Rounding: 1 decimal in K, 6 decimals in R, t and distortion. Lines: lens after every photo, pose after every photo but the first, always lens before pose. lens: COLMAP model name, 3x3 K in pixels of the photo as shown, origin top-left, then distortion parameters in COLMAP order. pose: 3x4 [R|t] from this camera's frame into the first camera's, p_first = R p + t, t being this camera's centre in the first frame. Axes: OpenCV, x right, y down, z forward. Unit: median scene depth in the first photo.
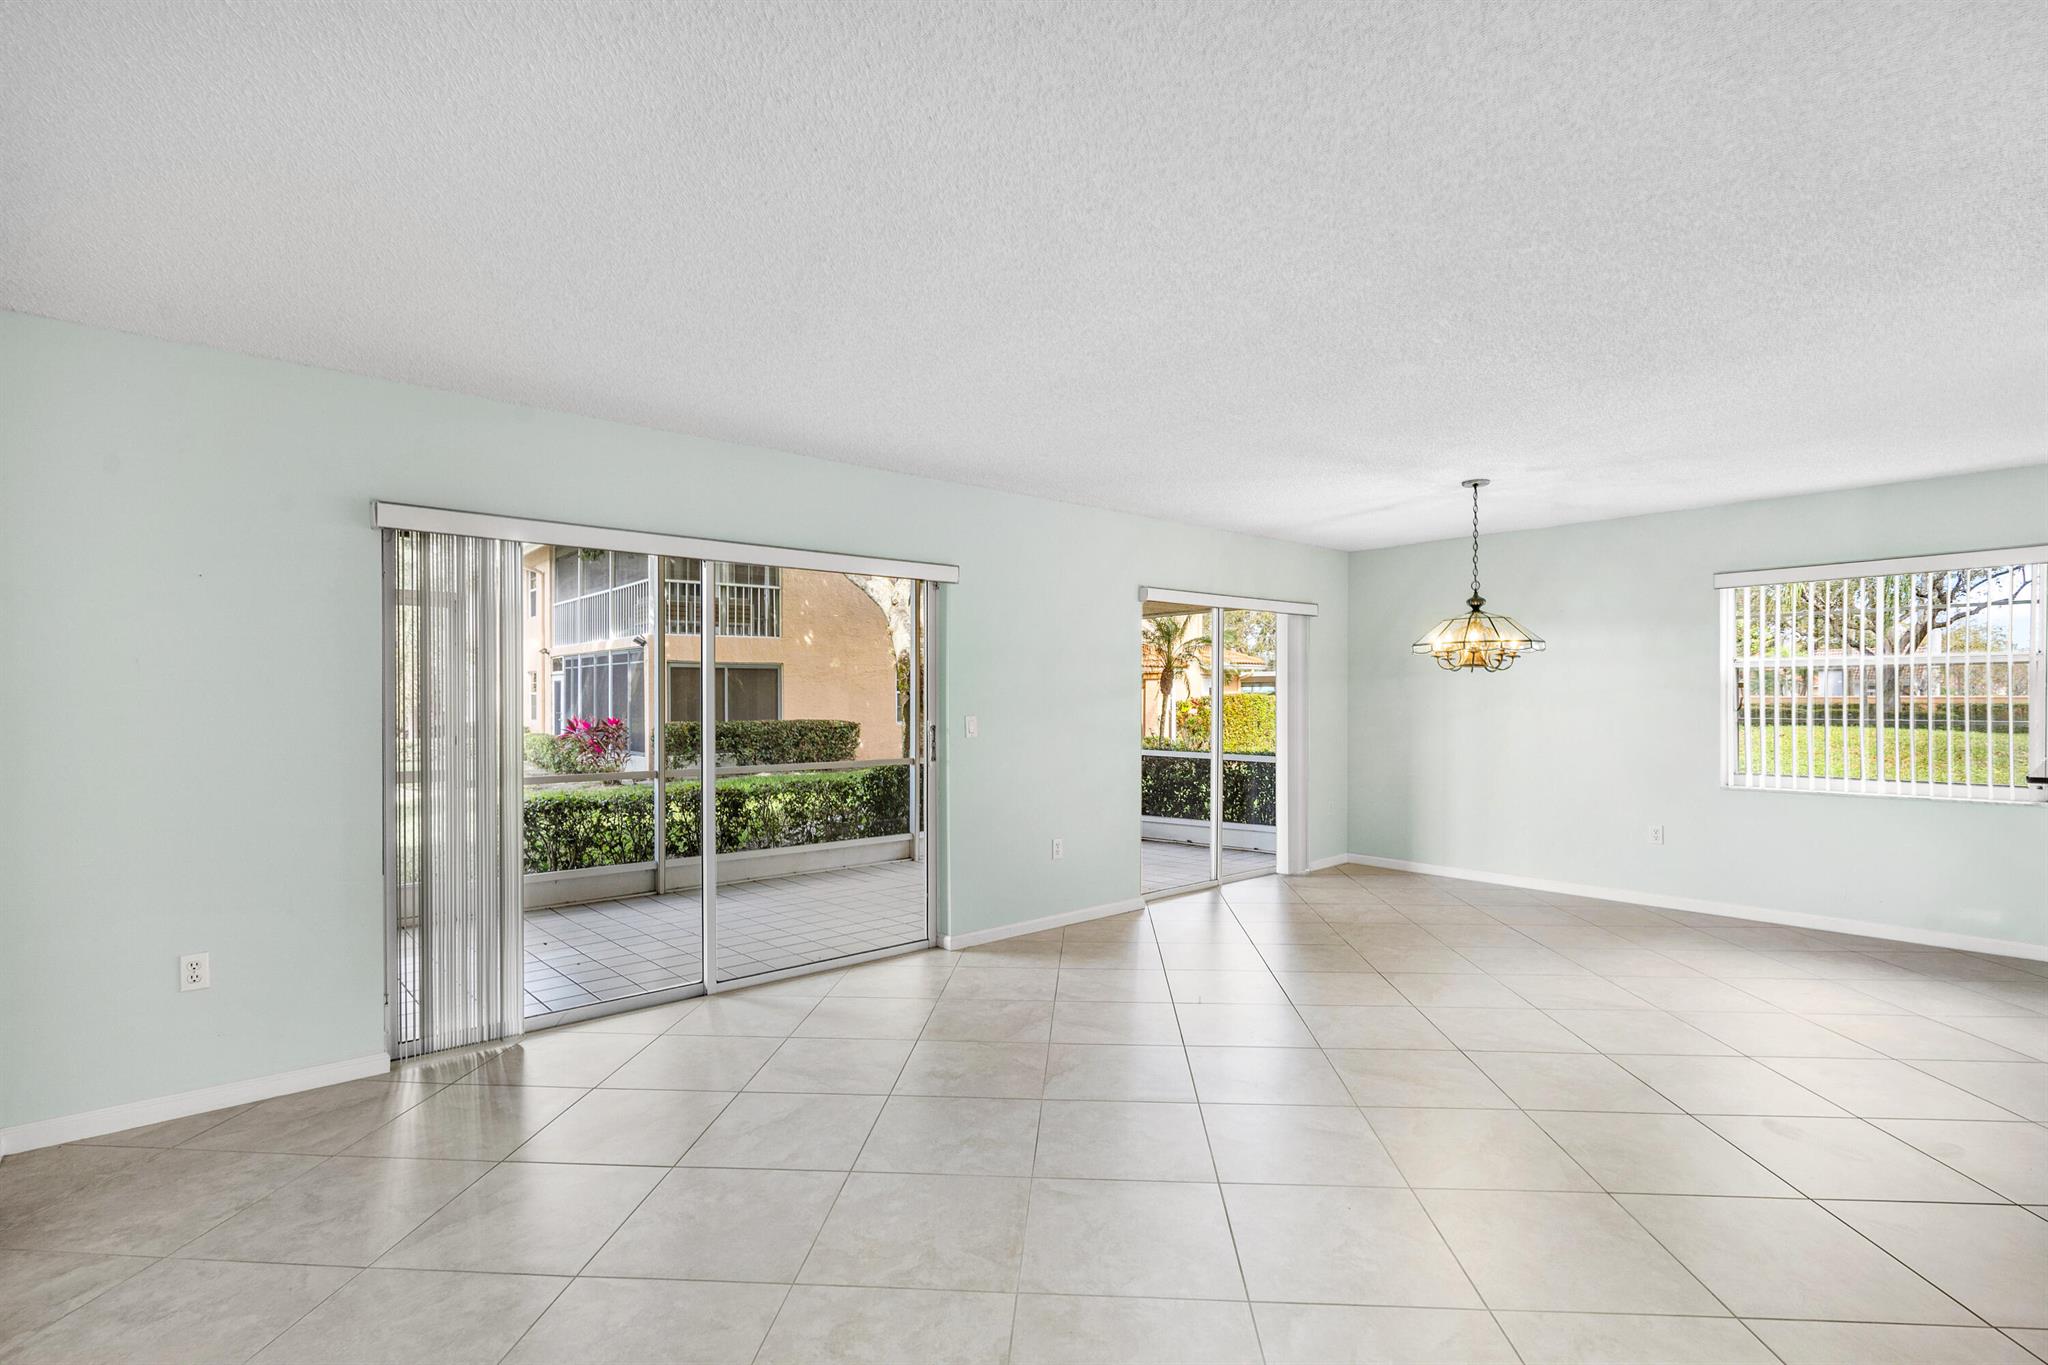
lens RADIAL K [[959.4, 0, 1030.4], [0, 959.4, 688.8], [0, 0, 1]] dist [-0.003369, 0.000082]
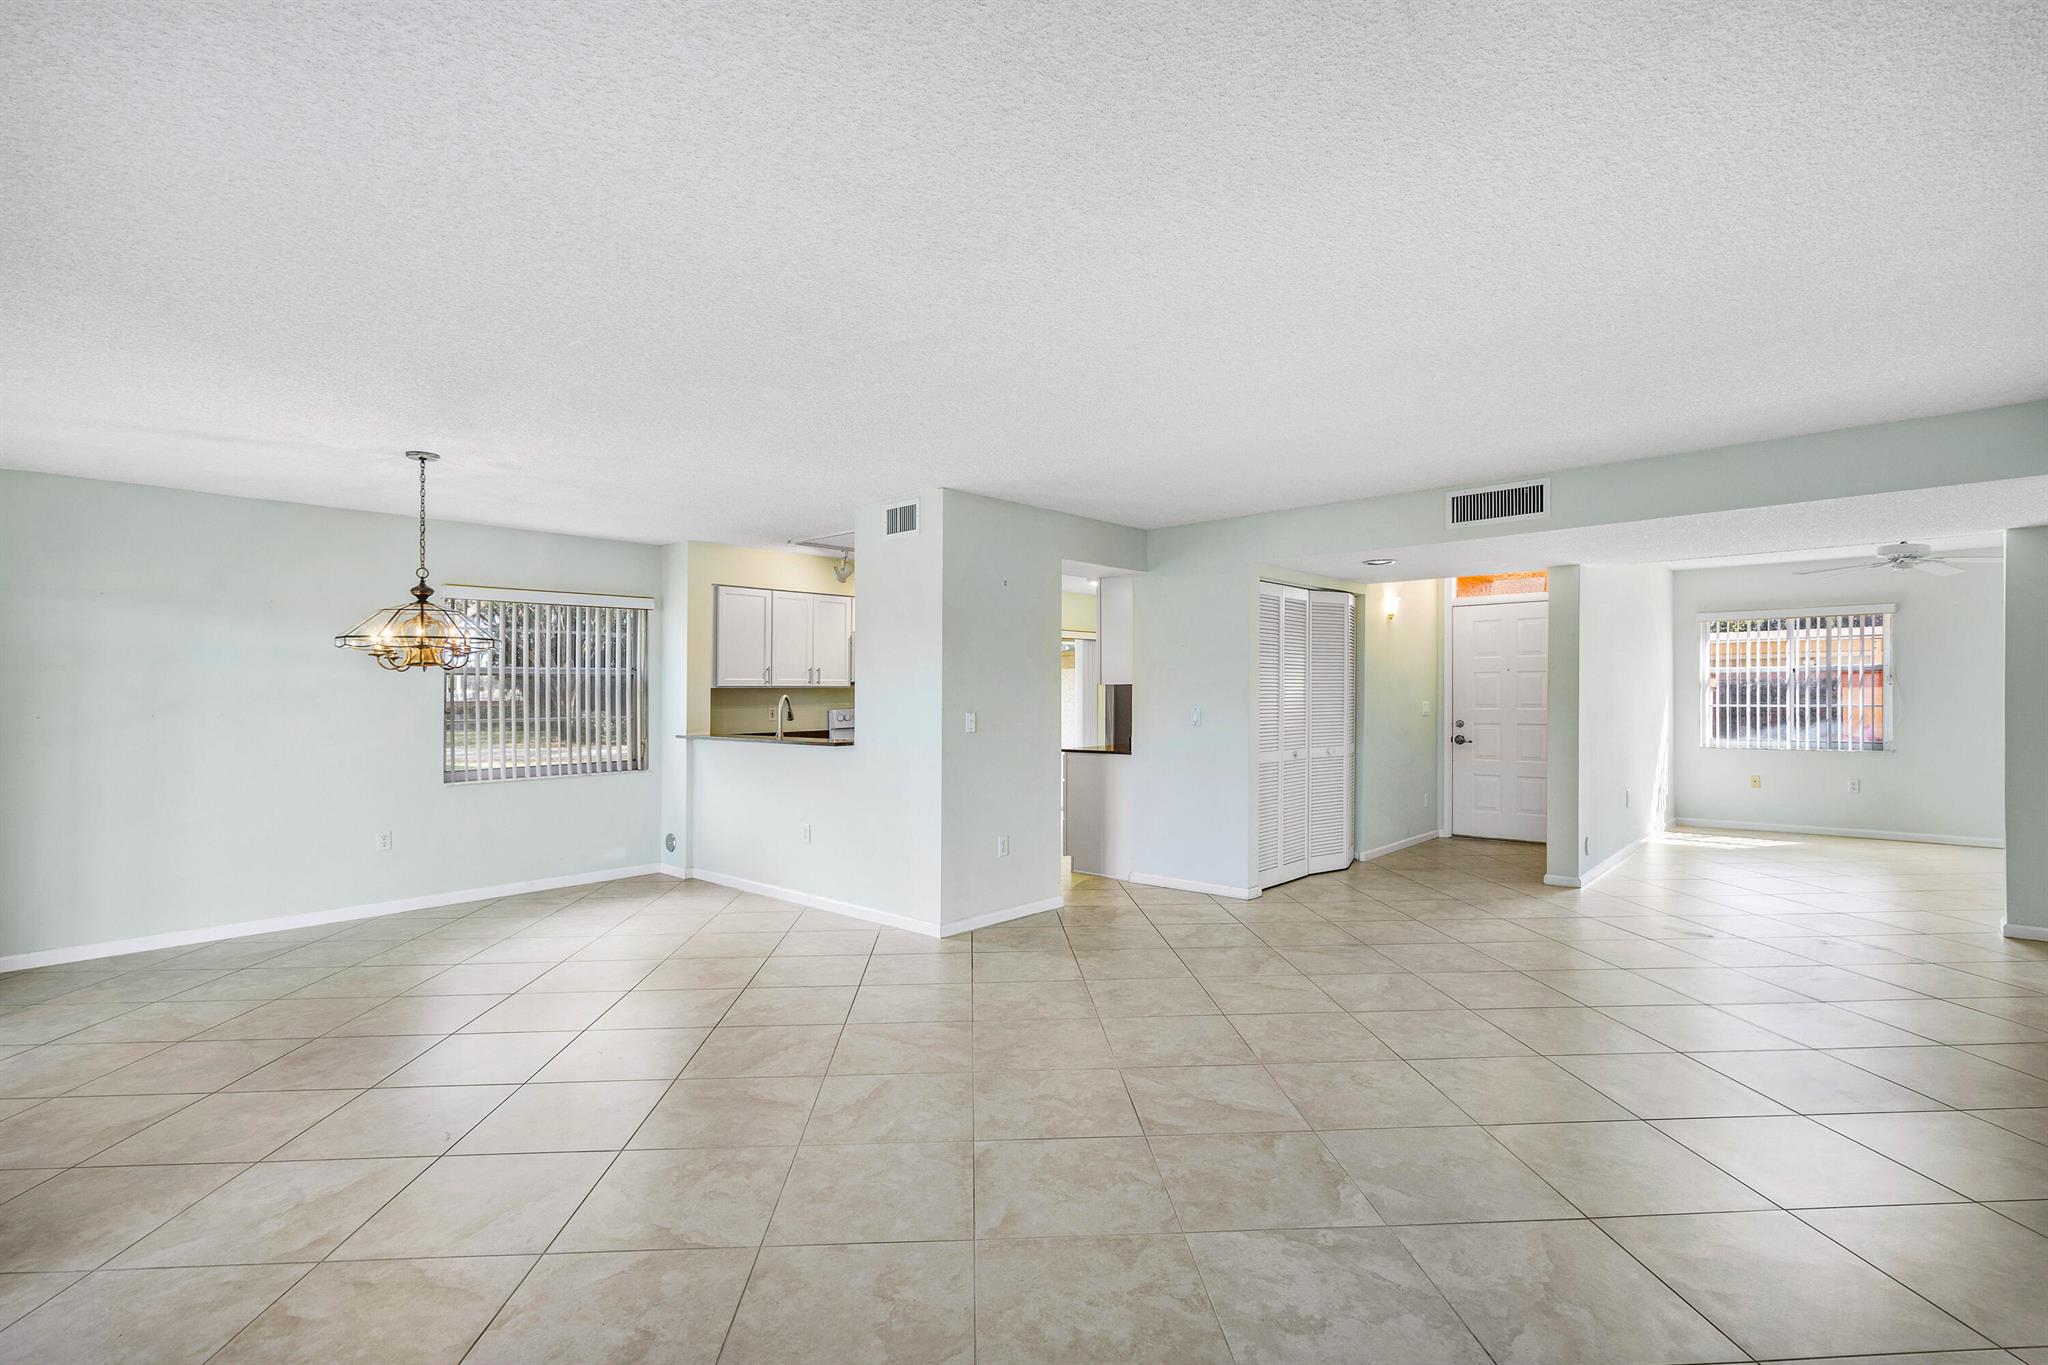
lens RADIAL K [[939.9, 0, 1025.9], [0, 939.9, 690.9], [0, 0, 1]] dist [-0.001711, -0.000296]
pose [[-0.113747, 0.006583, 0.993488, -0.539559], [-0.001128, 0.999977, -0.006755, 0.006408], [-0.993509, -0.001889, -0.113737, 0.655102]]
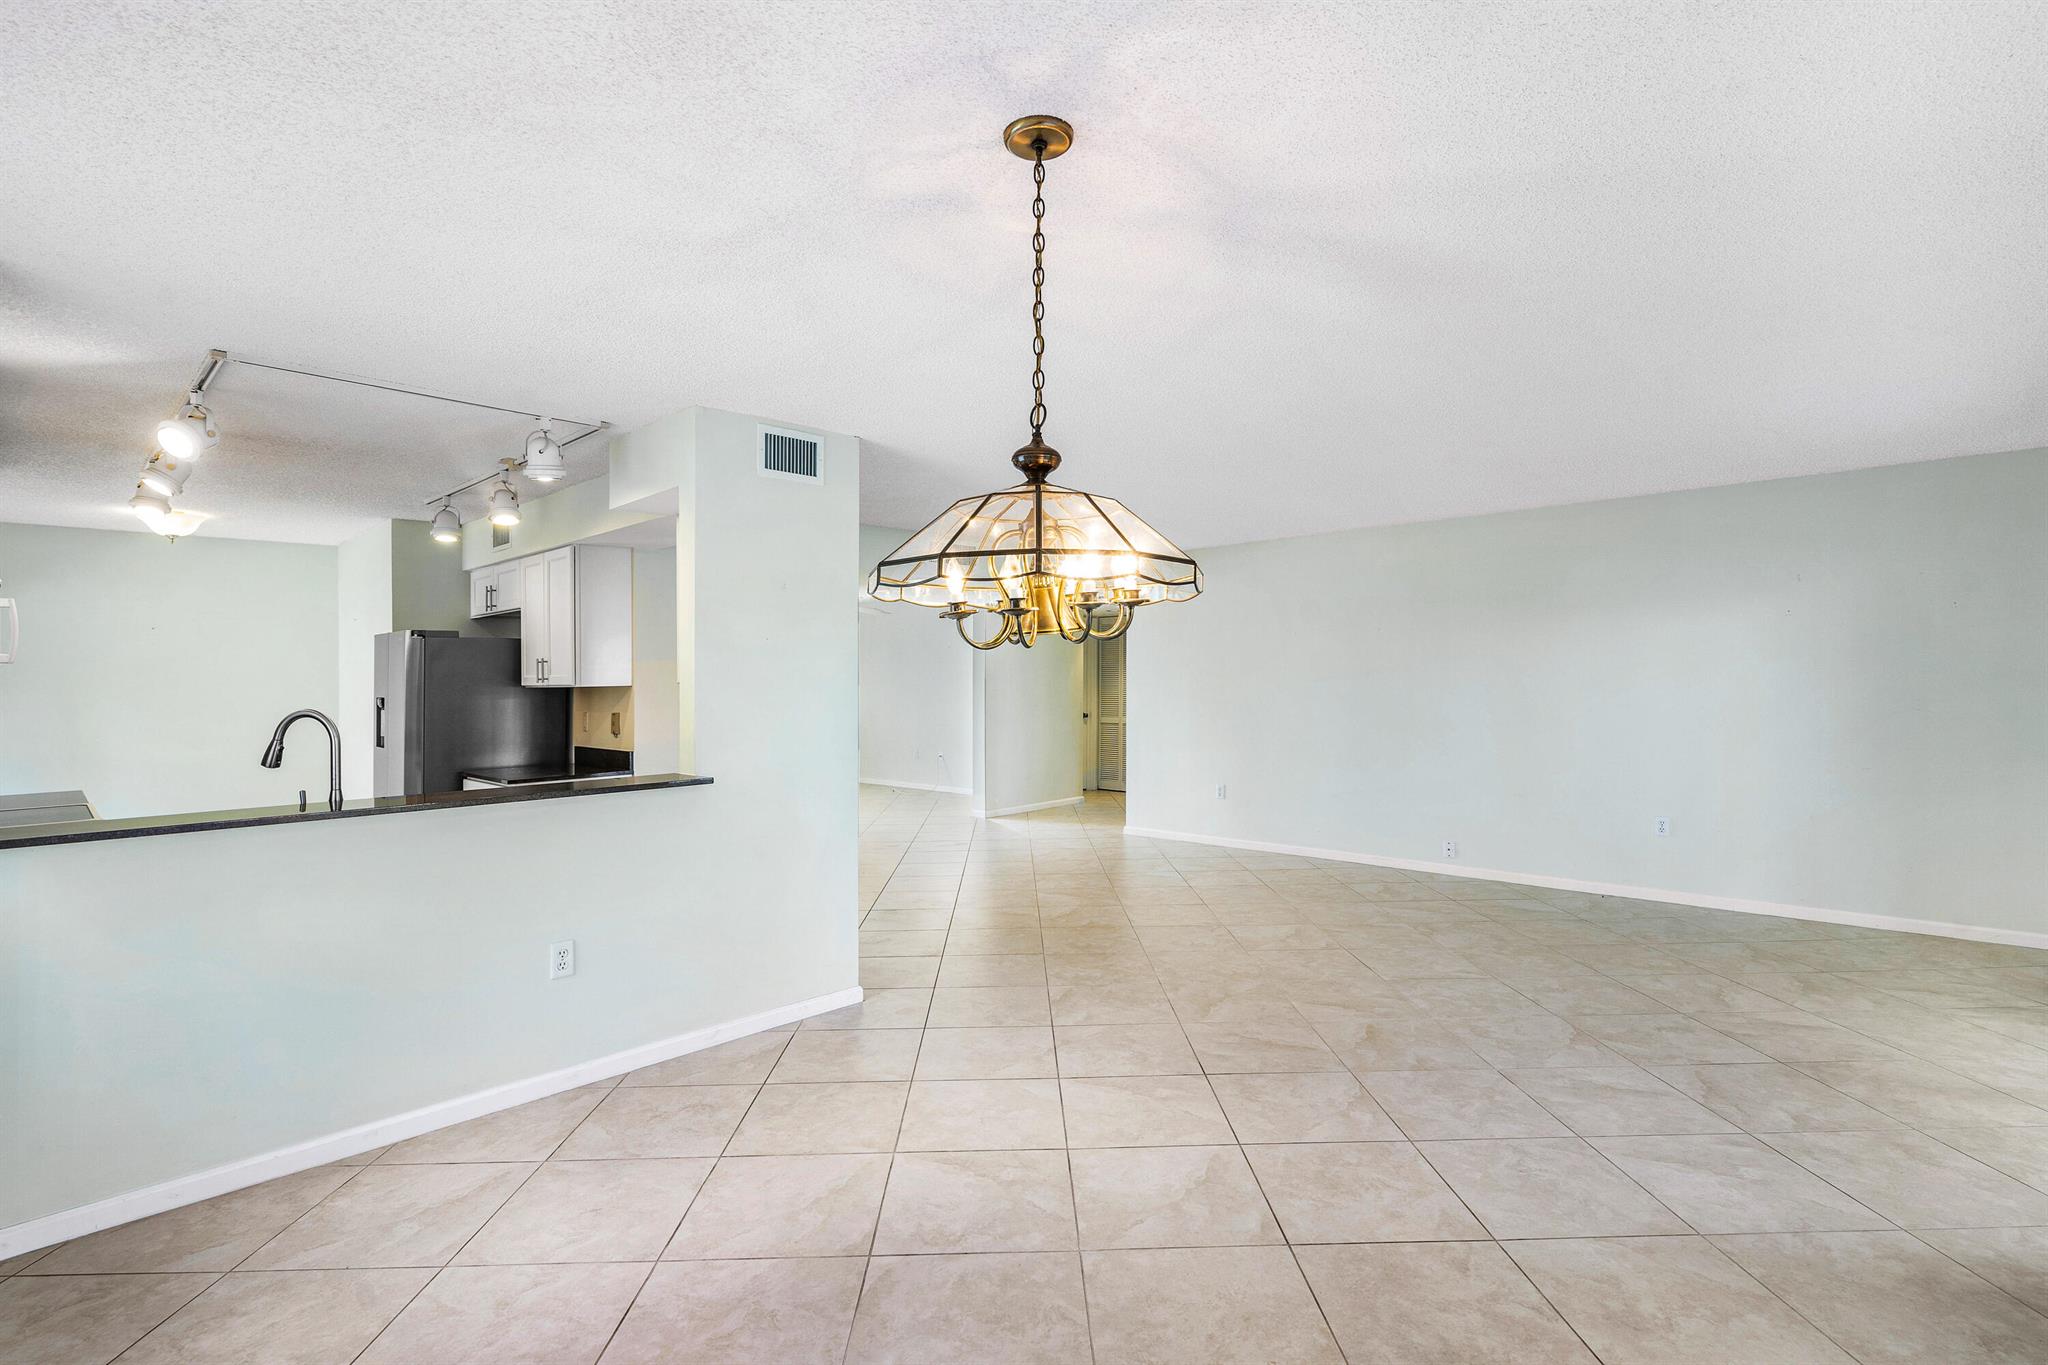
lens RADIAL K [[977.4, 0, 1005.2], [0, 977.4, 695.9], [0, 0, 1]] dist [-0.001204, 0.001016]
pose [[-0.998046, 0.015282, -0.060585, 0.588988], [0.014854, 0.999861, 0.007506, -0.003243], [0.060692, 0.006592, -0.998135, 1.643201]]
